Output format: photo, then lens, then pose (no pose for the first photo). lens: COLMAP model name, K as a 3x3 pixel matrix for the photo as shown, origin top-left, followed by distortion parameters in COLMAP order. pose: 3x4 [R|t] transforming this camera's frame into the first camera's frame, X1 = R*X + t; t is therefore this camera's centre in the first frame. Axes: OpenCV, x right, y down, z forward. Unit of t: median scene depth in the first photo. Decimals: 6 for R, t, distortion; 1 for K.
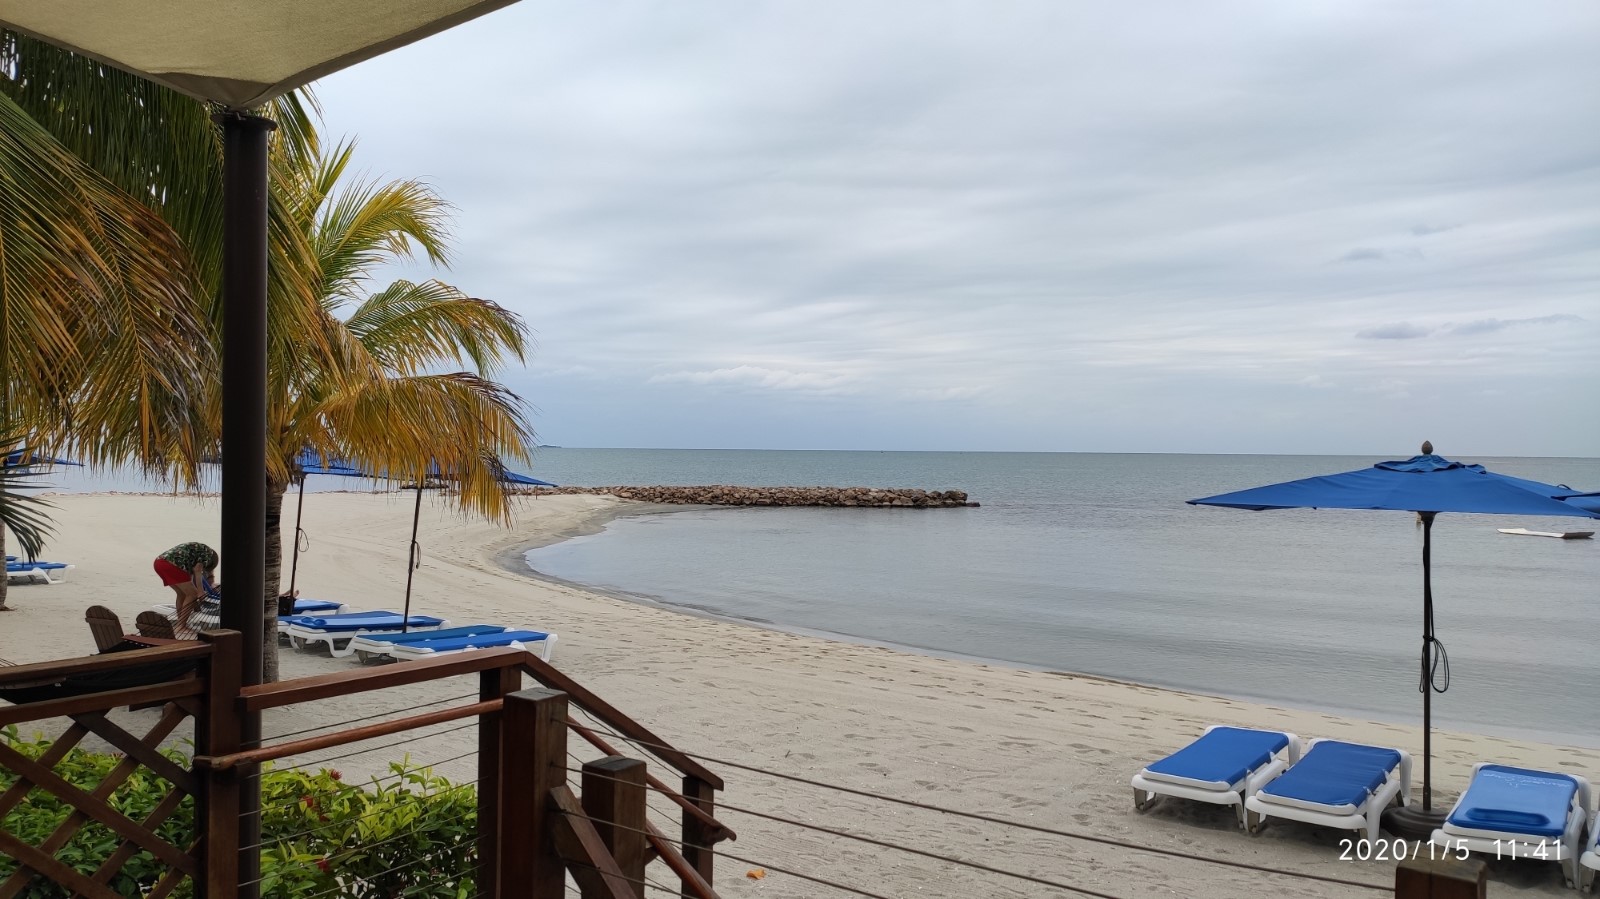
lens RADIAL K [[1164.8, 0, 800.0], [0, 1164.8, 449.5], [0, 0, 1]] dist [0.082674, -0.075040]
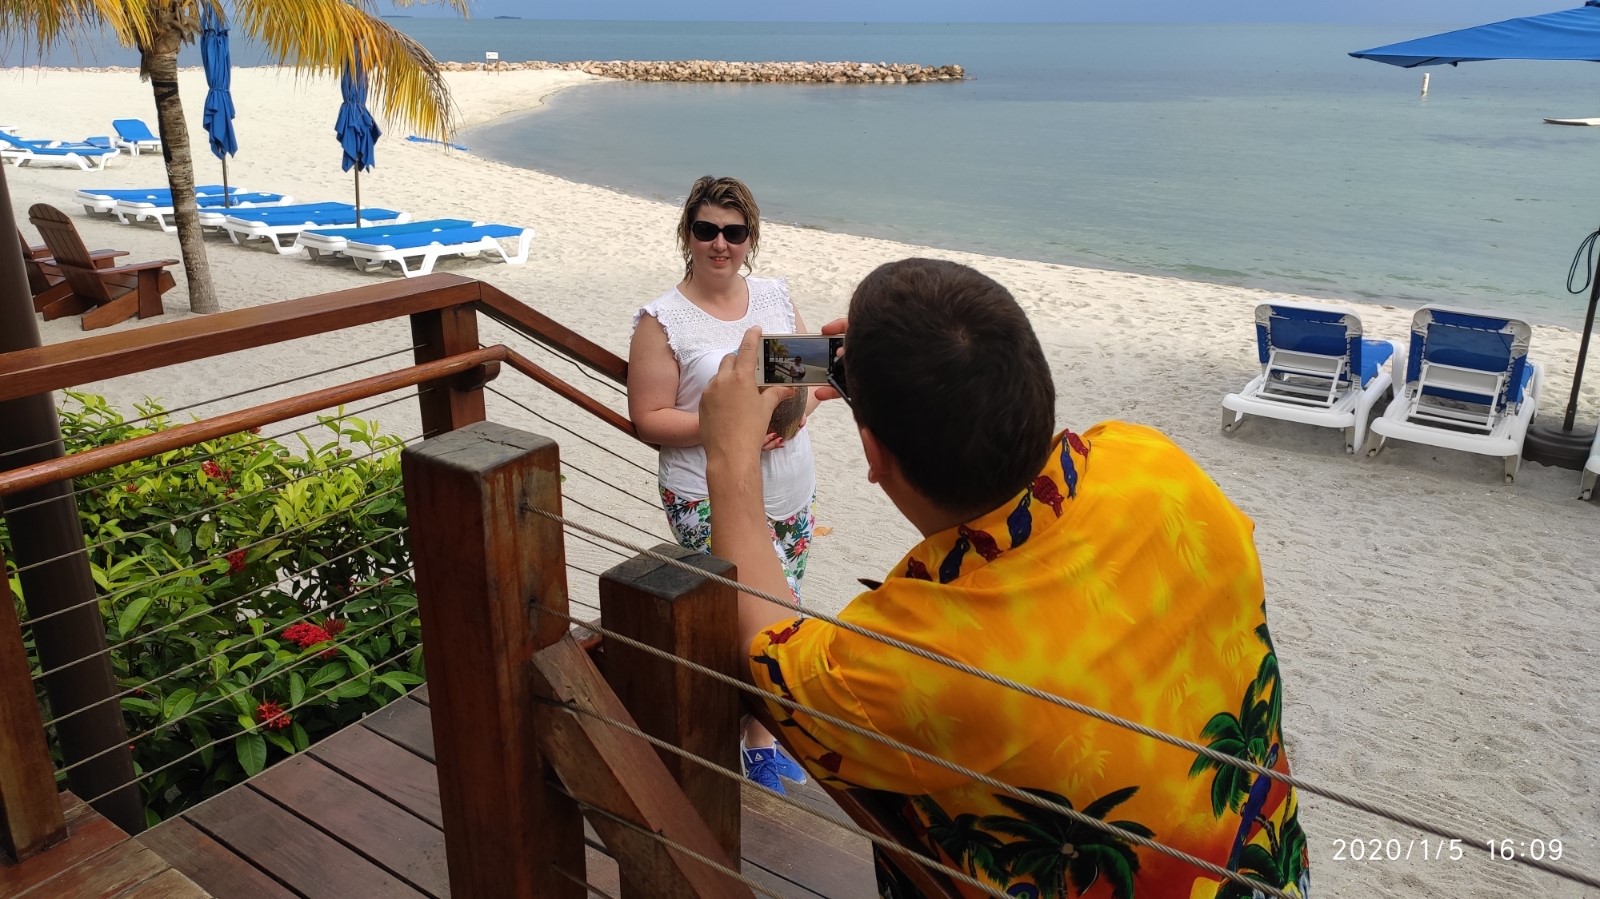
lens RADIAL K [[1186.0, 0, 800.0], [0, 1186.0, 449.5], [0, 0, 1]] dist [0.054691, -0.093385]
pose [[0.999896, -0.007806, 0.012087, -0.035047], [0.003245, 0.940748, 0.339091, 0.020247], [-0.014018, -0.339017, 0.940676, 0.180115]]
